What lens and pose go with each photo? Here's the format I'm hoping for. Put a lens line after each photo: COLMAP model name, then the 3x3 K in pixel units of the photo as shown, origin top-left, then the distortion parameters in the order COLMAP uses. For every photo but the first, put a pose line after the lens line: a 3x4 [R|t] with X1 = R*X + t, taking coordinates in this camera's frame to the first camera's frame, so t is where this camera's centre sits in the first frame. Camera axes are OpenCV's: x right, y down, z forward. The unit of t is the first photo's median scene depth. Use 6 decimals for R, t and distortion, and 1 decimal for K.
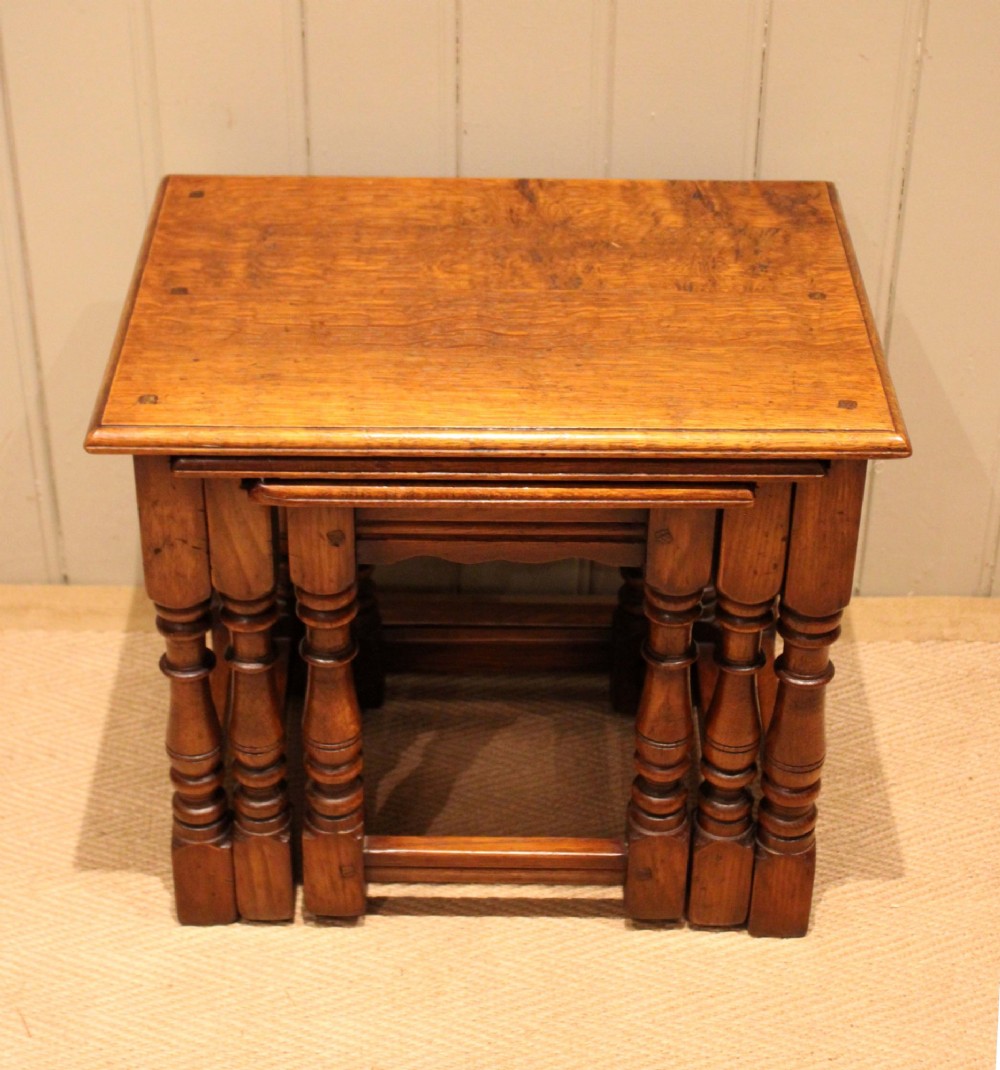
lens RADIAL K [[2248.8, 0, 478.8], [0, 2248.8, 346.0], [0, 0, 1]] dist [-0.059845, 0.019971]
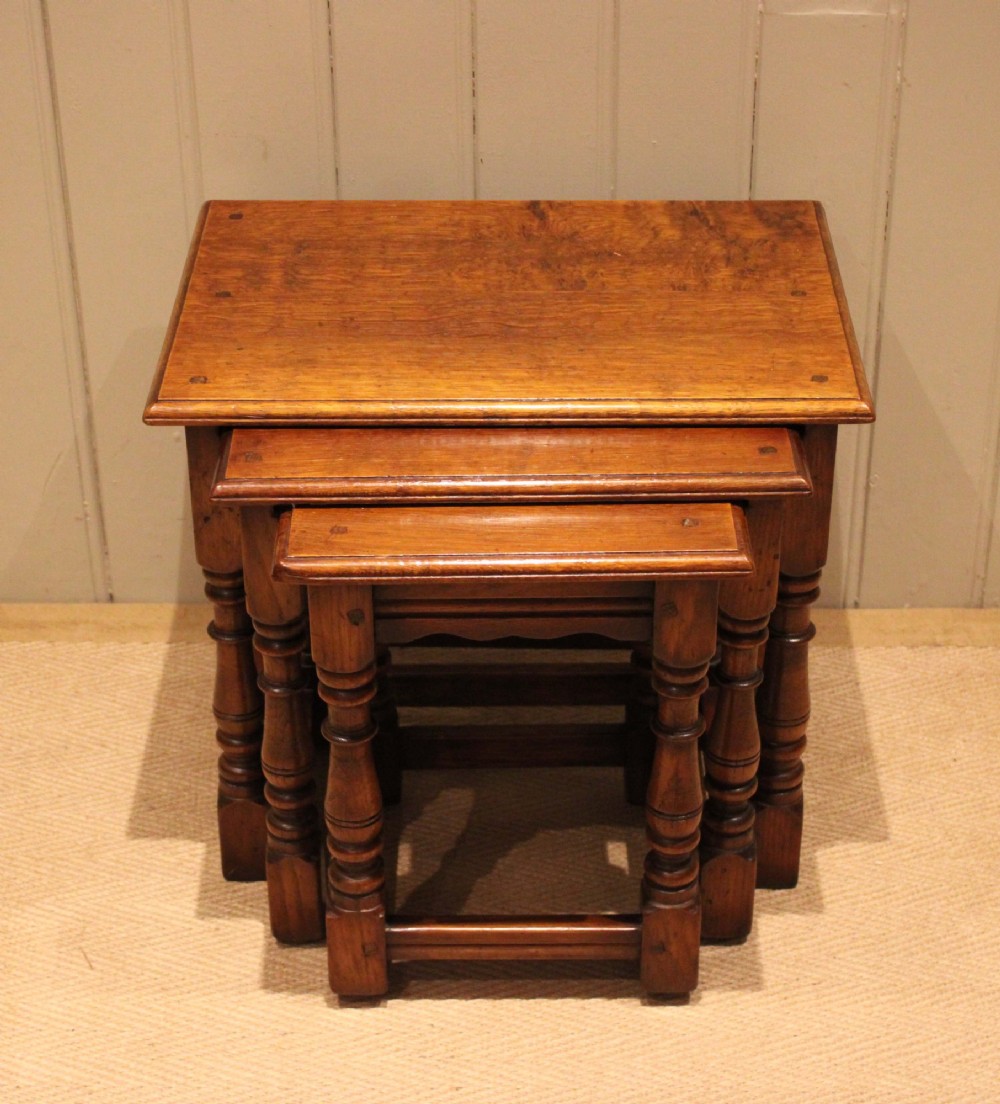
lens RADIAL K [[2481.3, 0, 477.6], [0, 2481.3, 553.2], [0, 0, 1]] dist [-0.022815, -0.210295]
pose [[0.999854, -0.005631, -0.016115, 0.011123], [0.005882, 0.999862, 0.015552, 0.082952], [0.016025, -0.015644, 0.999749, -0.218997]]
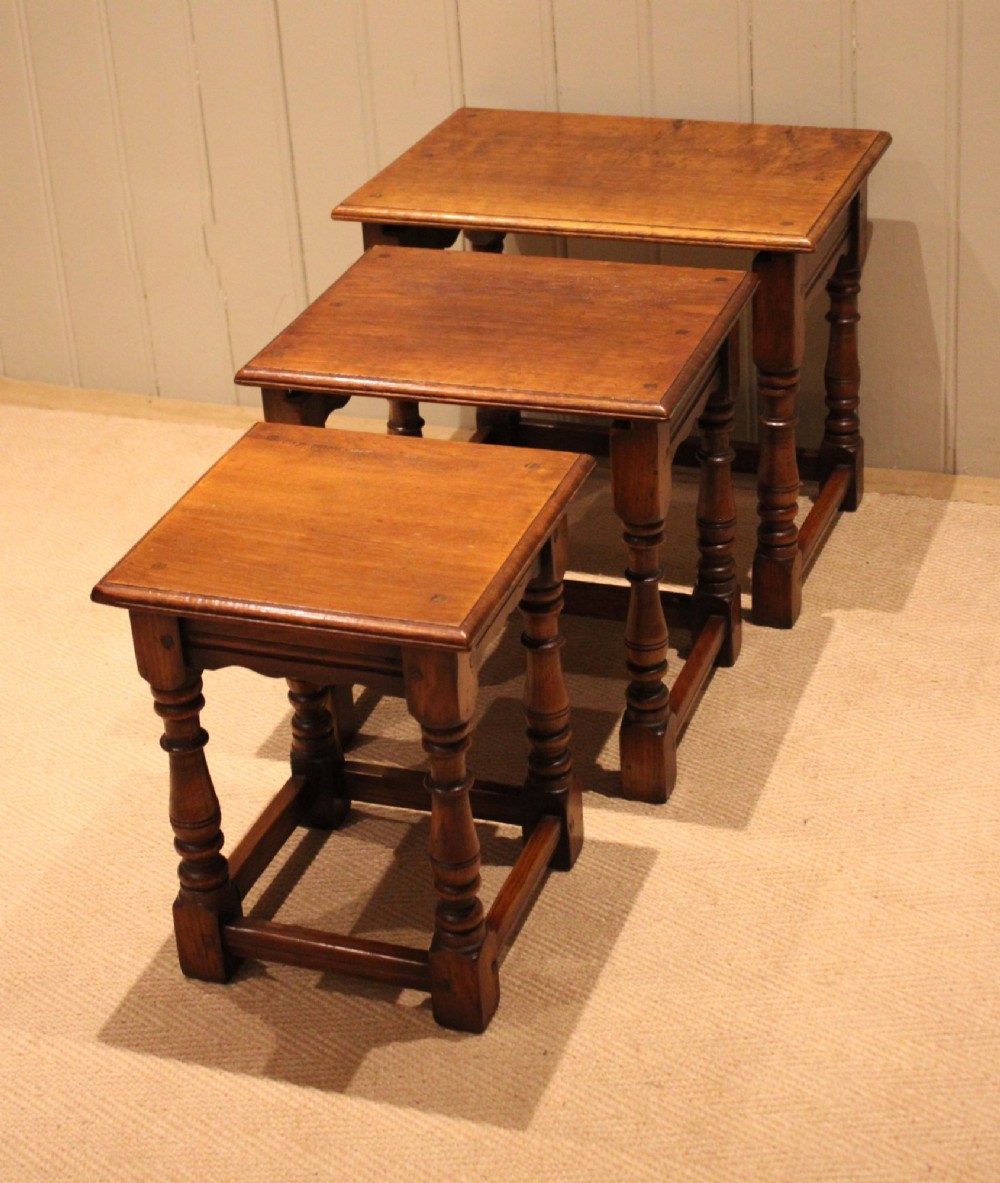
lens RADIAL K [[2305.1, 0, 497.6], [0, 2305.1, 487.8], [0, 0, 1]] dist [-0.035141, 0.035618]
pose [[0.938199, 0.099679, -0.331431, 0.468702], [-0.123414, 0.991028, -0.051299, 0.281401], [0.323344, 0.089032, 0.942084, -0.498180]]
